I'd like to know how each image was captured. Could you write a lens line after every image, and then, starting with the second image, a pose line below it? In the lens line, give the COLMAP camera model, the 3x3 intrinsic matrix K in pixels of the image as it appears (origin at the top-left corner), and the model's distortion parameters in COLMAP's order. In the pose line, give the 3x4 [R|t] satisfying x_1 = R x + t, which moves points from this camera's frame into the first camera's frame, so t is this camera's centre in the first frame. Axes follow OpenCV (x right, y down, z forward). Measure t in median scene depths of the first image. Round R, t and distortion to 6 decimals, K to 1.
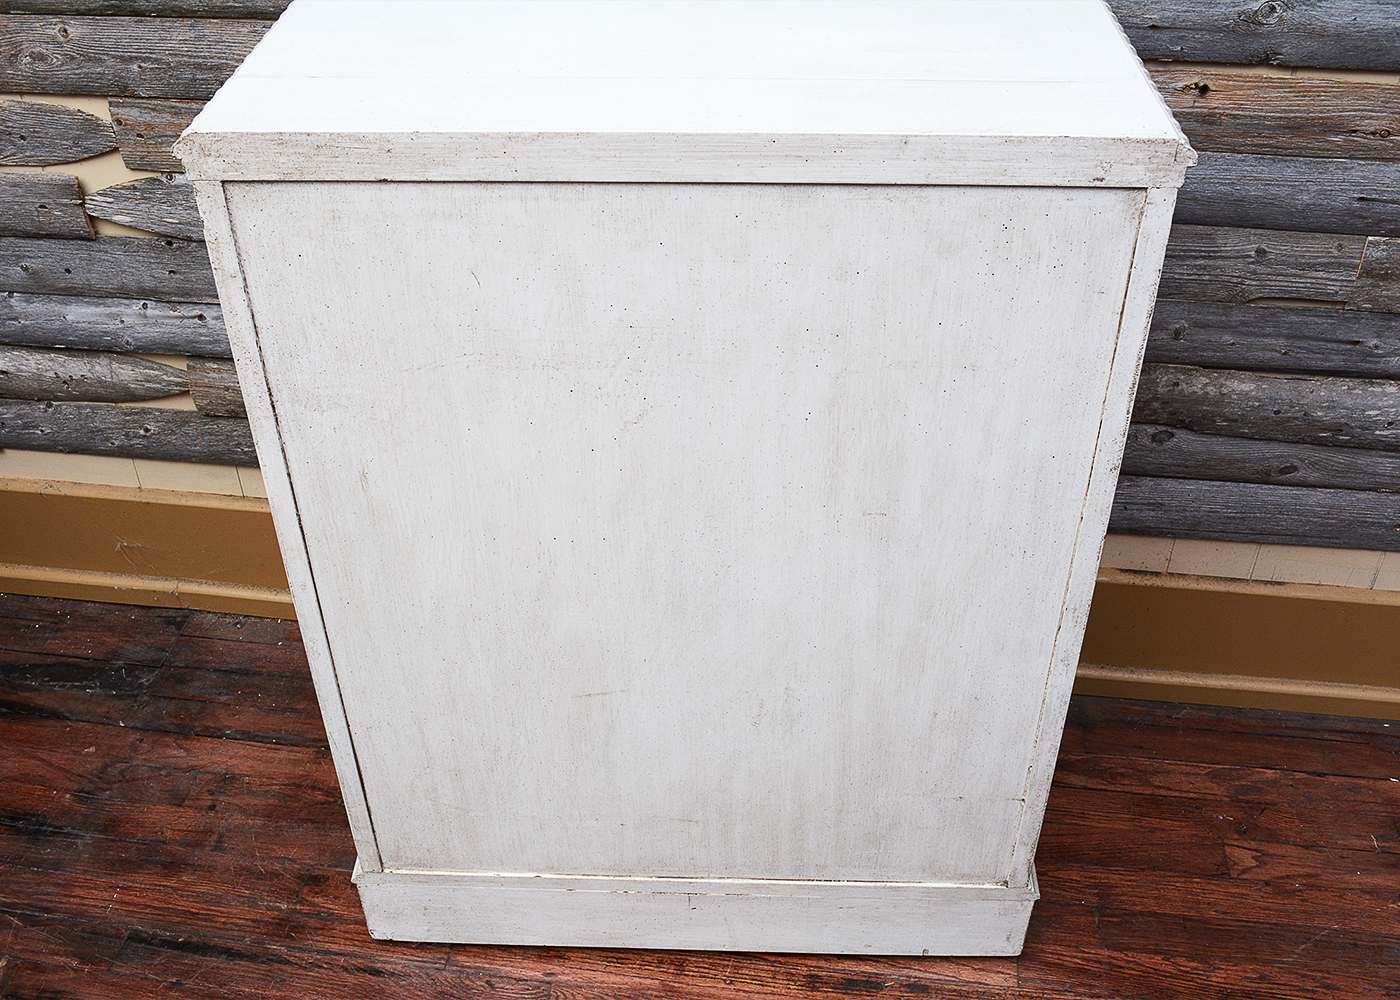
lens RADIAL K [[1415.2, 0, 700.1], [0, 1415.2, 506.6], [0, 0, 1]] dist [-0.067685, 0.000000]
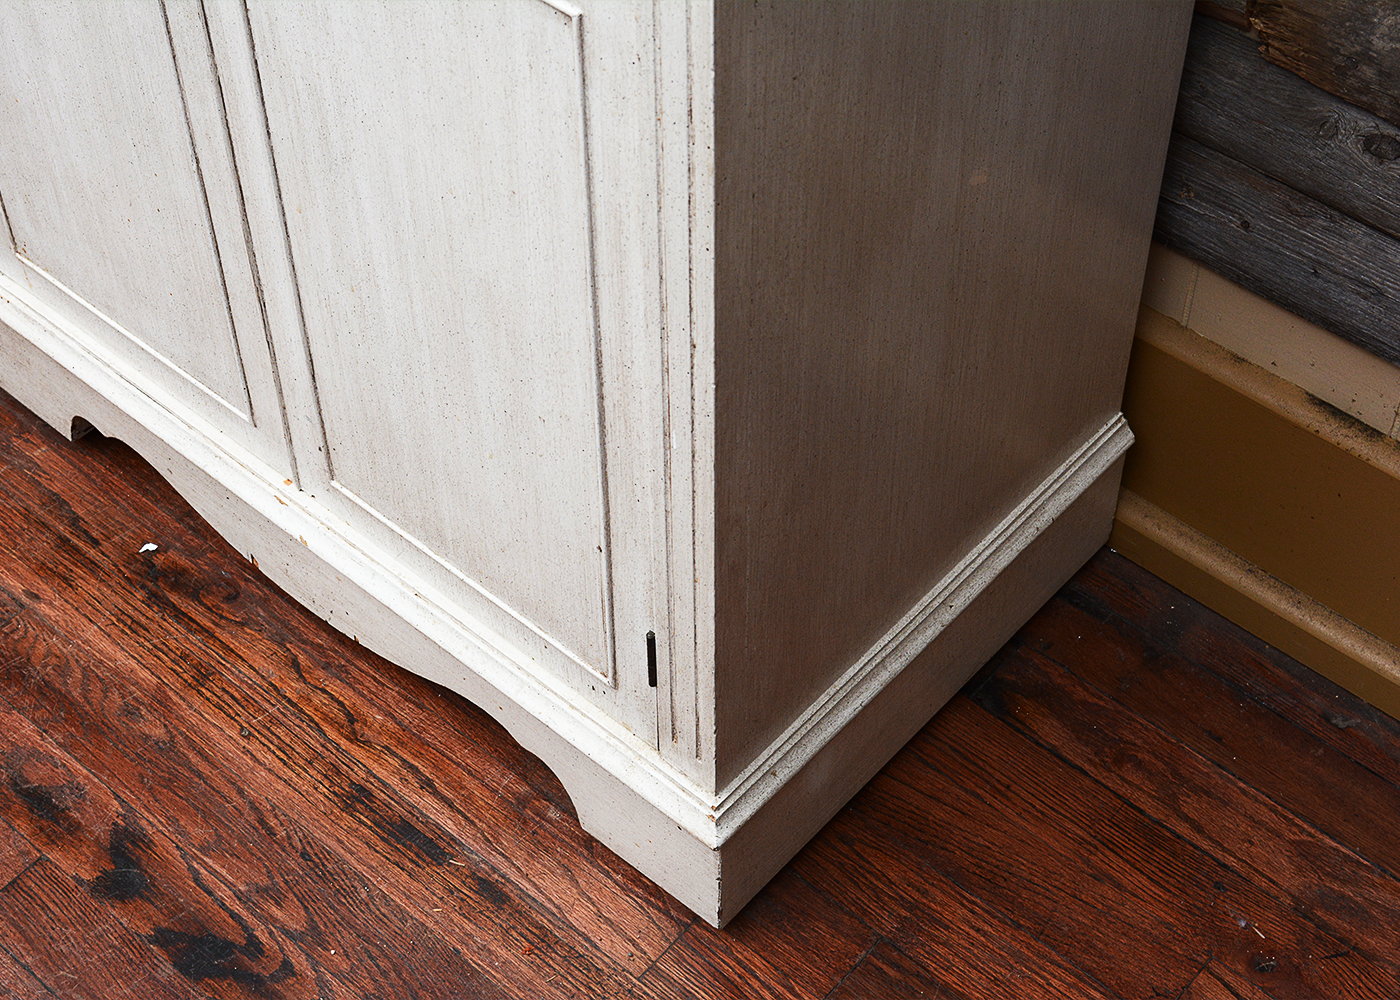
lens RADIAL K [[2395.3, 0, 699.5], [0, 2395.3, 496.5], [0, 0, 1]] dist [-0.001683, 0.000000]
pose [[0.833790, 0.411230, -0.368354, 0.481530], [-0.328568, 0.905805, 0.267507, -0.083086], [0.443664, -0.102016, 0.890368, 0.176288]]
